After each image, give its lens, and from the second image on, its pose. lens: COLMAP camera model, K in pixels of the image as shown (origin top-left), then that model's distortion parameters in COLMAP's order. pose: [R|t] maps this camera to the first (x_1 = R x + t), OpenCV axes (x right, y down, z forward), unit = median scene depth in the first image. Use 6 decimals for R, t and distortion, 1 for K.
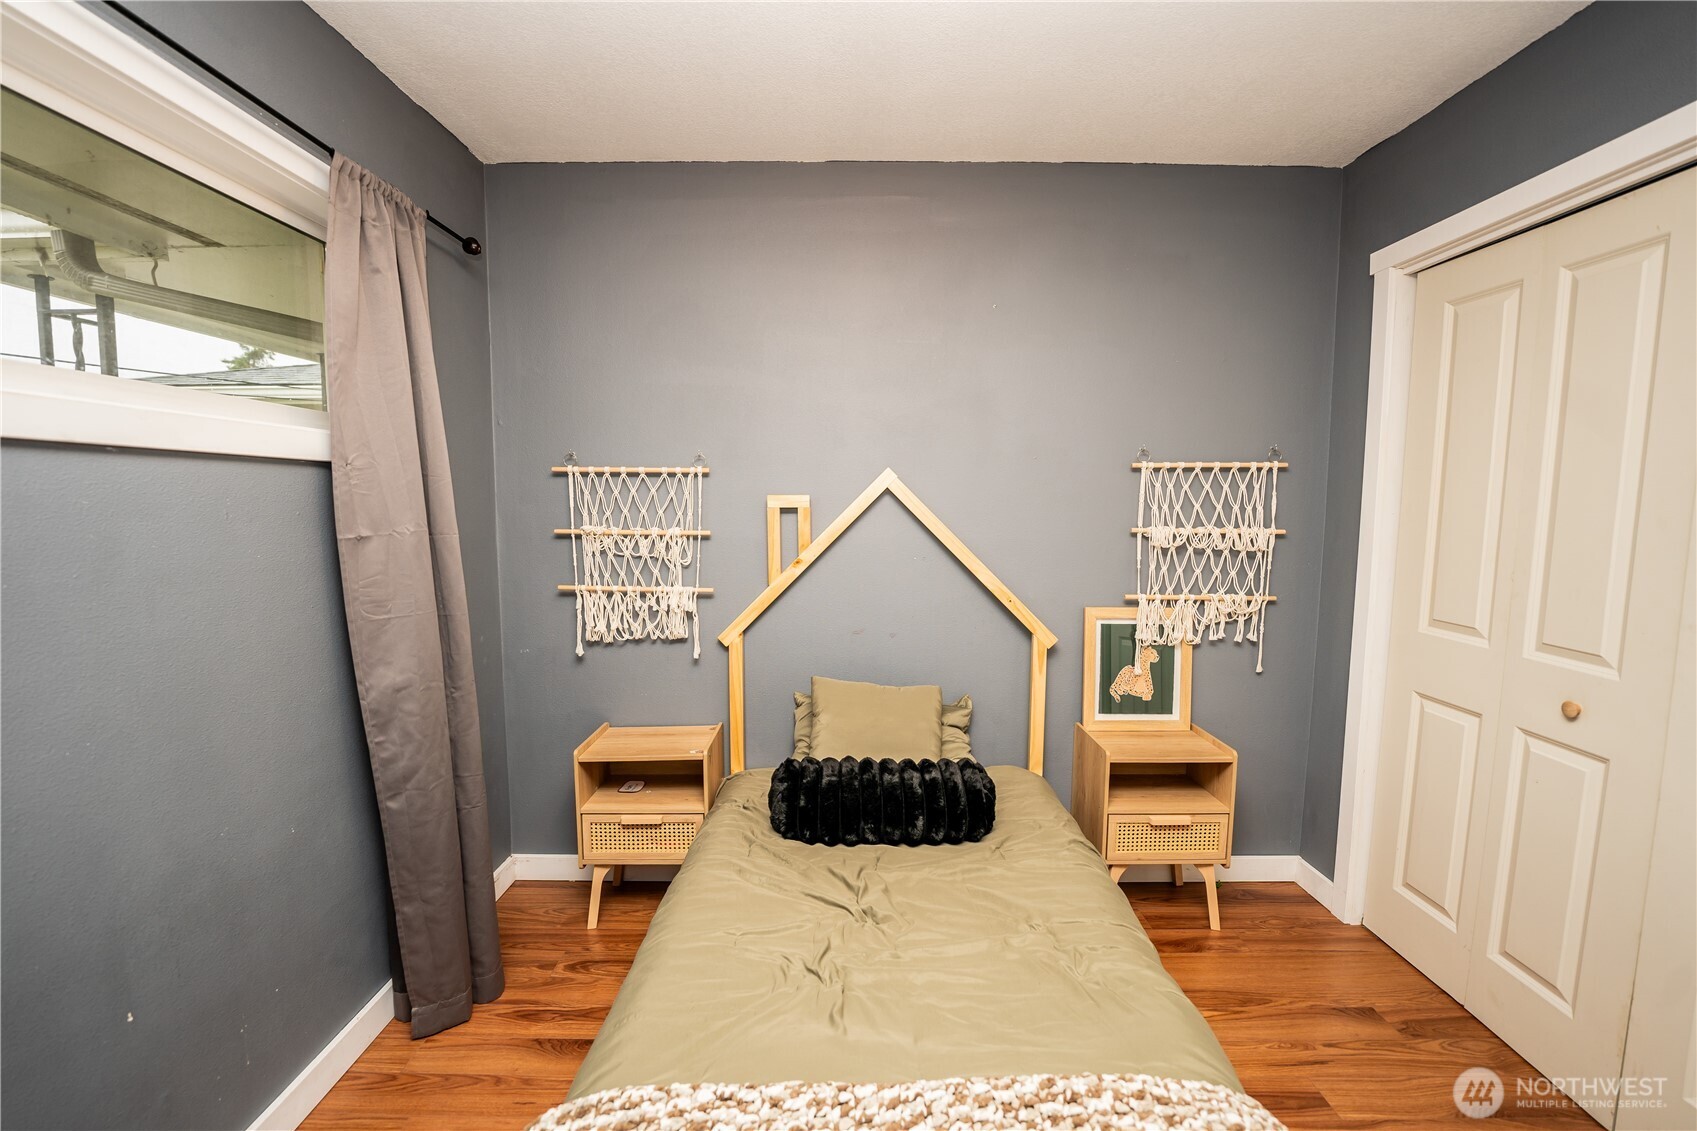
lens RADIAL K [[706.2, 0, 853.5], [0, 706.2, 568.6], [0, 0, 1]] dist [-0.024020, 0.000586]
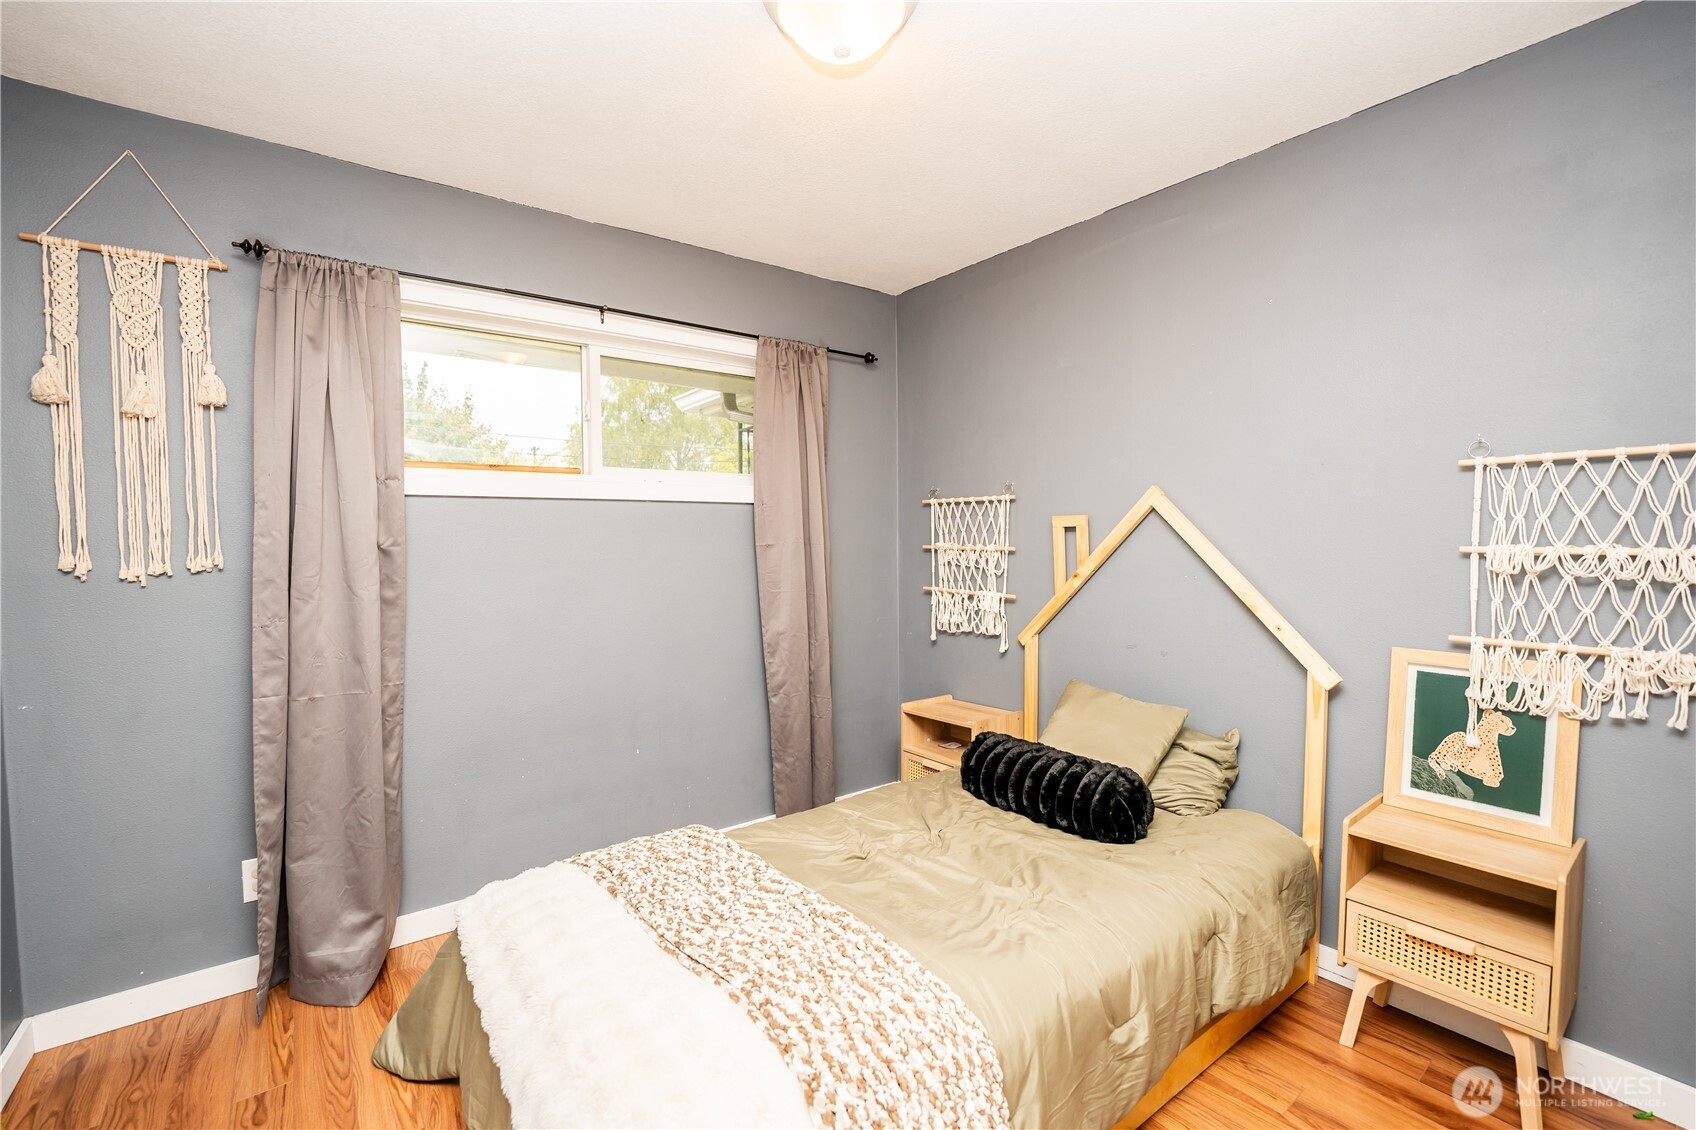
lens RADIAL K [[744.6, 0, 855.4], [0, 744.6, 564.3], [0, 0, 1]] dist [-0.032818, 0.004869]
pose [[0.602155, 0.021621, -0.798087, 0.643342], [-0.066439, 0.997523, -0.023103, 0.022912], [0.795610, 0.066936, 0.602100, 0.023553]]
